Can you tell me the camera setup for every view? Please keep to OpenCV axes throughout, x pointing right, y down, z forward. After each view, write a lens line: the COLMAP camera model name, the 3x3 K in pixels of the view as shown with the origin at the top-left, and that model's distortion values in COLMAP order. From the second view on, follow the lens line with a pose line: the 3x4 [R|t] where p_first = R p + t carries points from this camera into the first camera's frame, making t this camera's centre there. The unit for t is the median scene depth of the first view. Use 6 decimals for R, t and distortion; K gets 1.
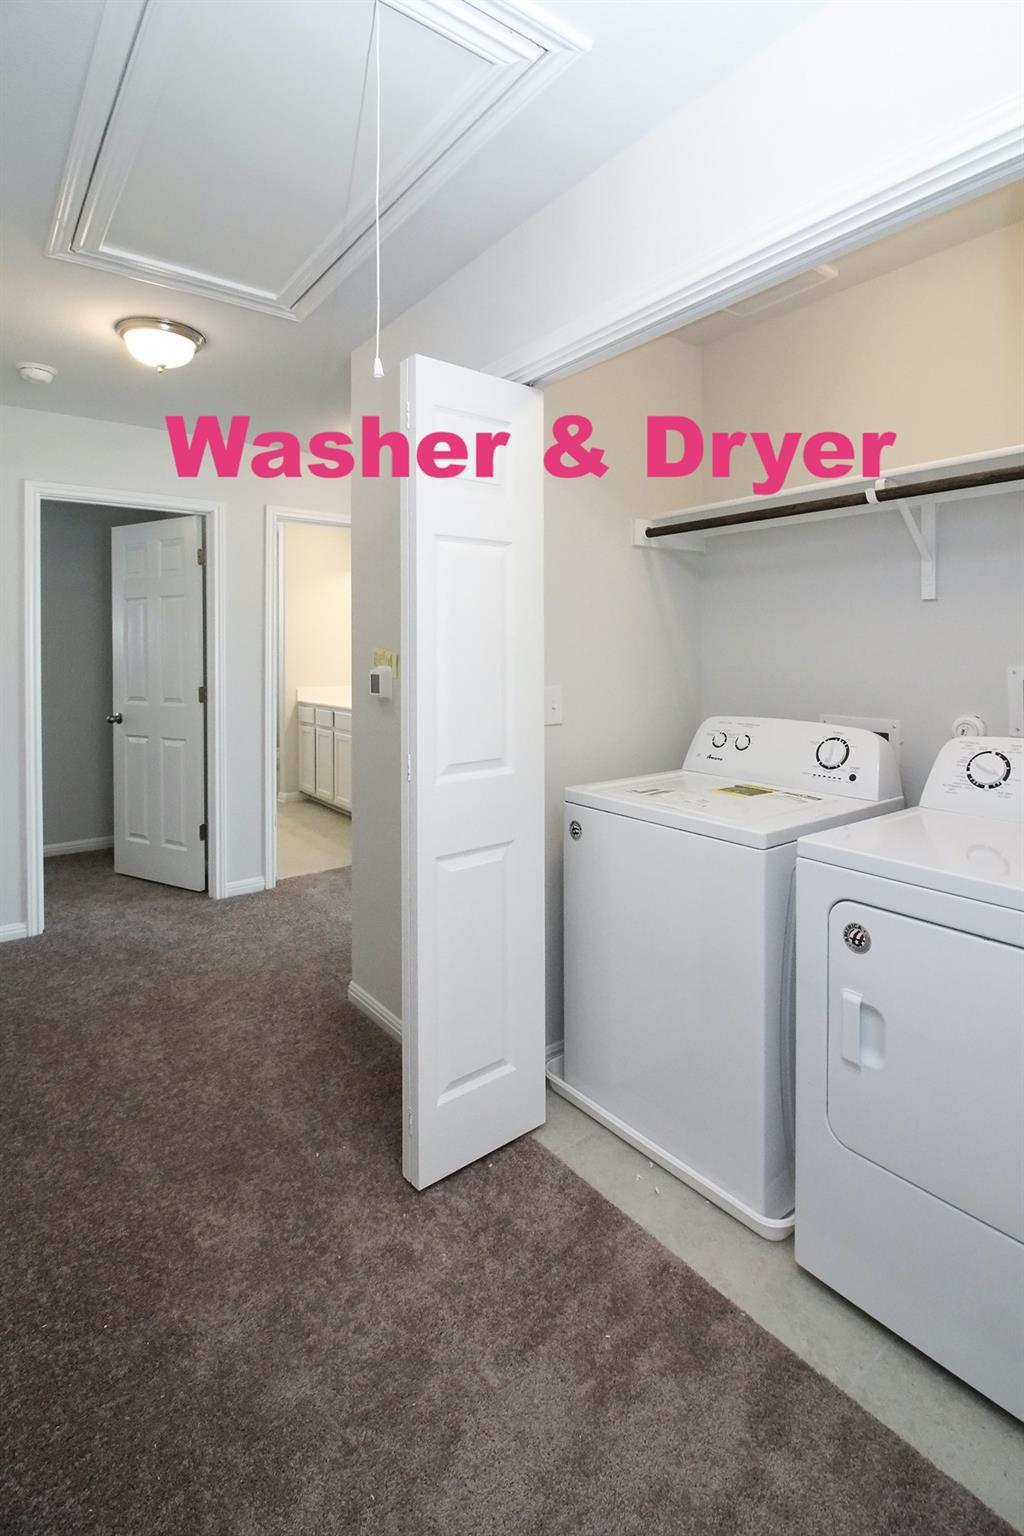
lens RADIAL K [[736.8, 0, 512.0], [0, 736.8, 768.0], [0, 0, 1]] dist [0.002578, -0.014415]
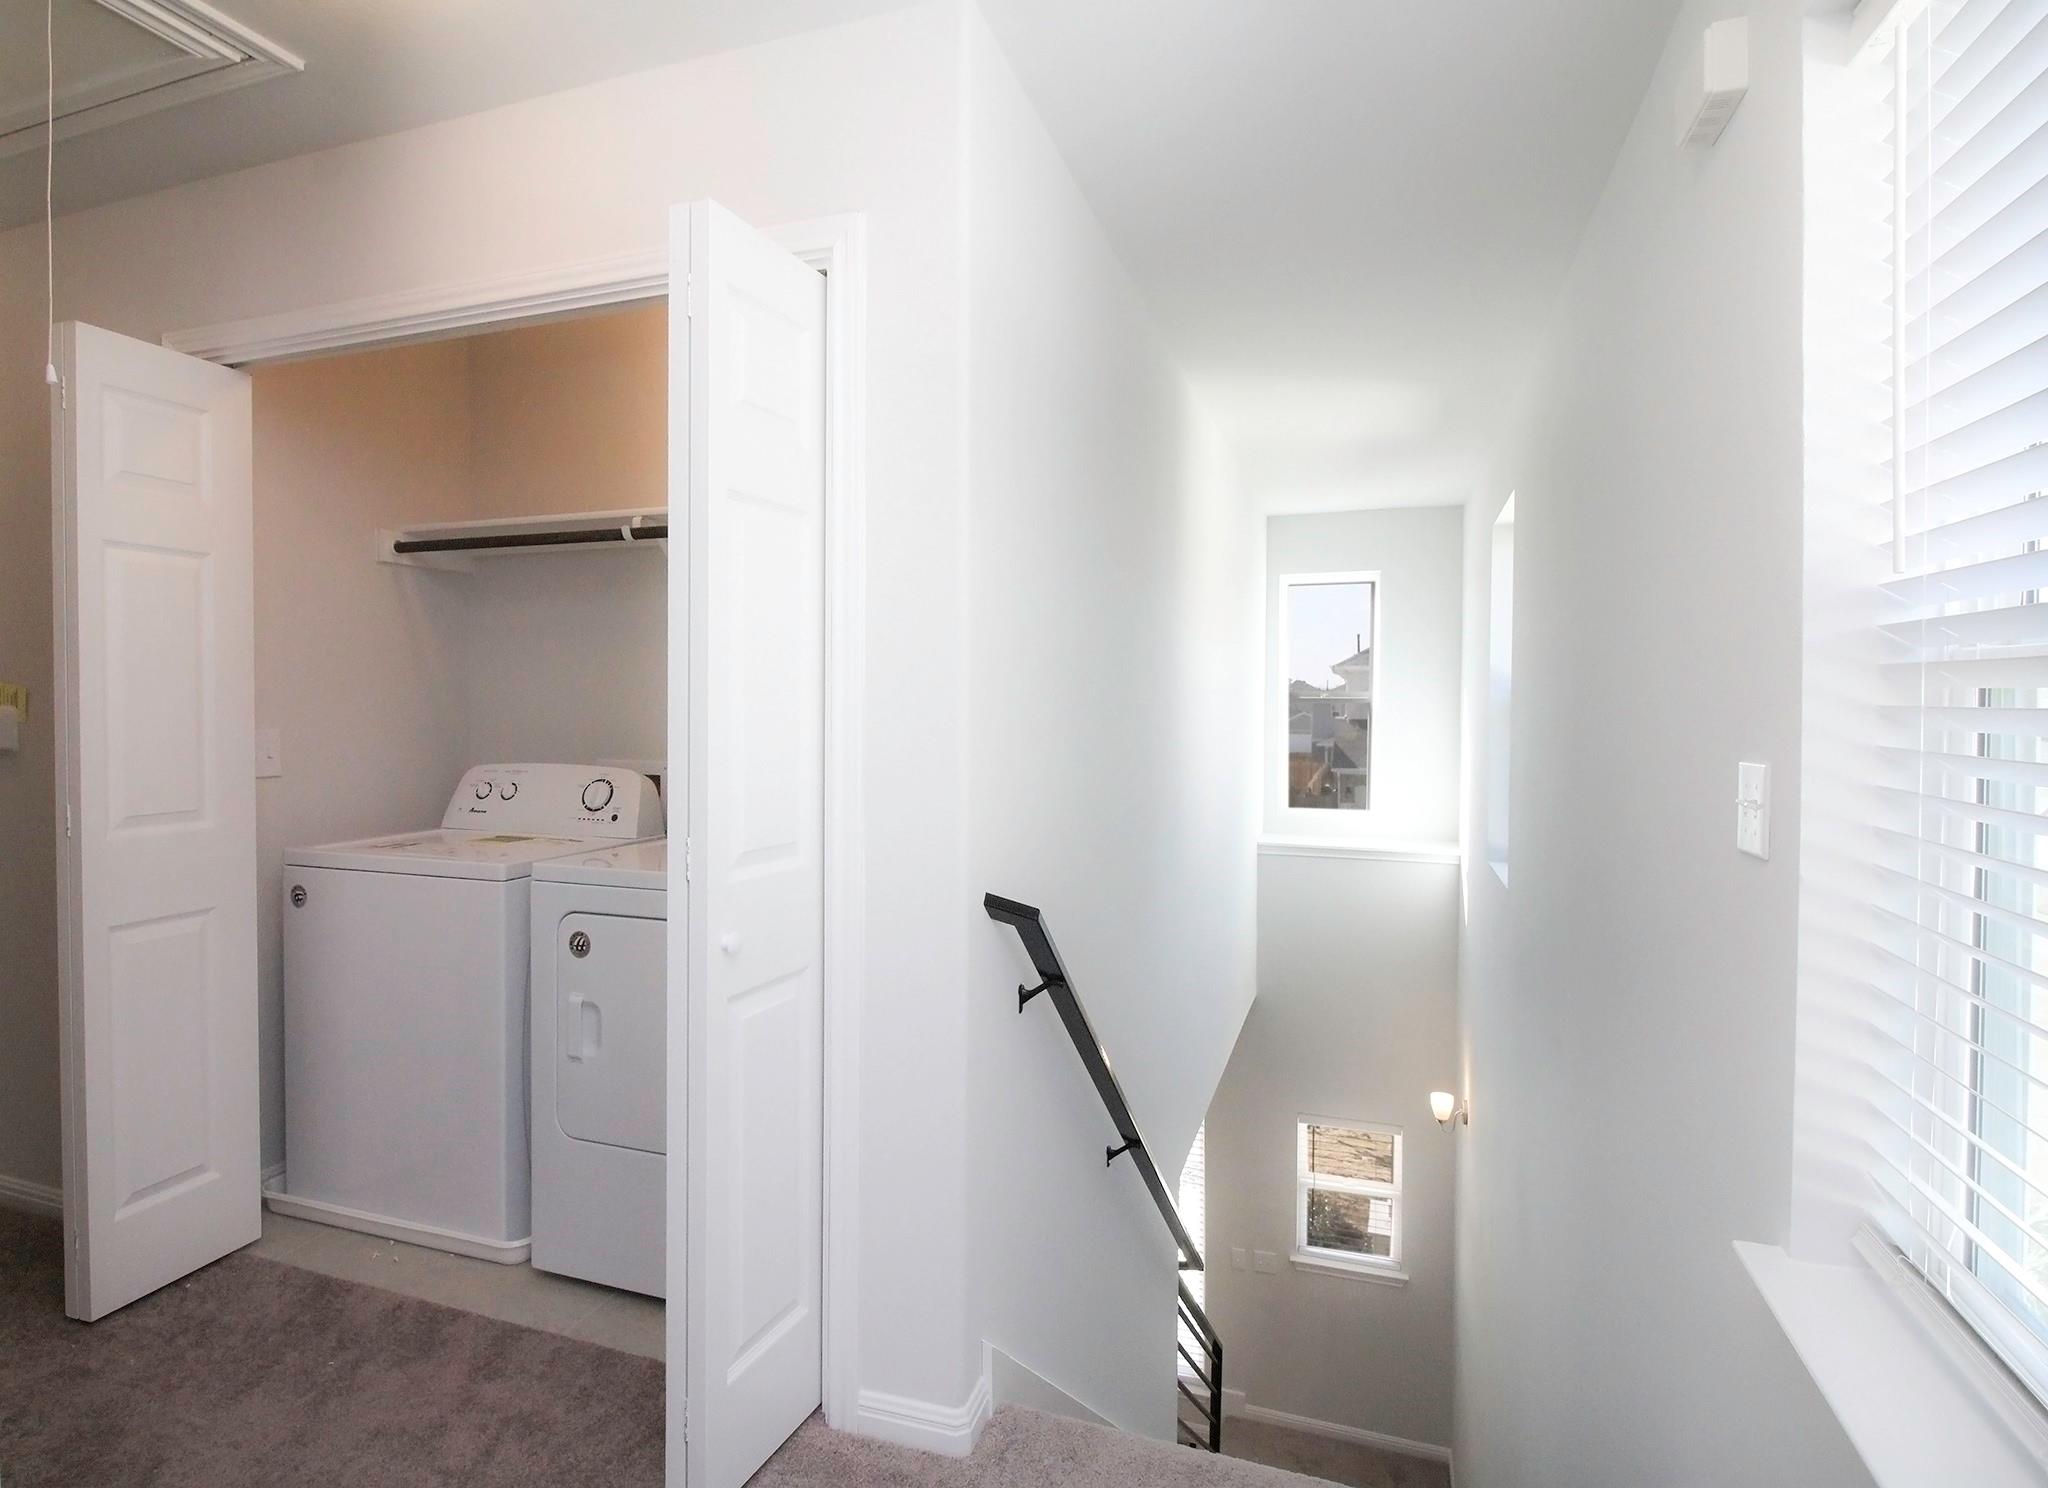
lens RADIAL K [[1491.1, 0, 1021.1], [0, 1491.1, 760.0], [0, 0, 1]] dist [0.005995, -0.029918]
pose [[0.873548, -0.004058, 0.486721, -0.022149], [0.070570, 0.990455, -0.118398, 0.214898], [-0.481595, 0.137775, 0.865496, -0.990192]]
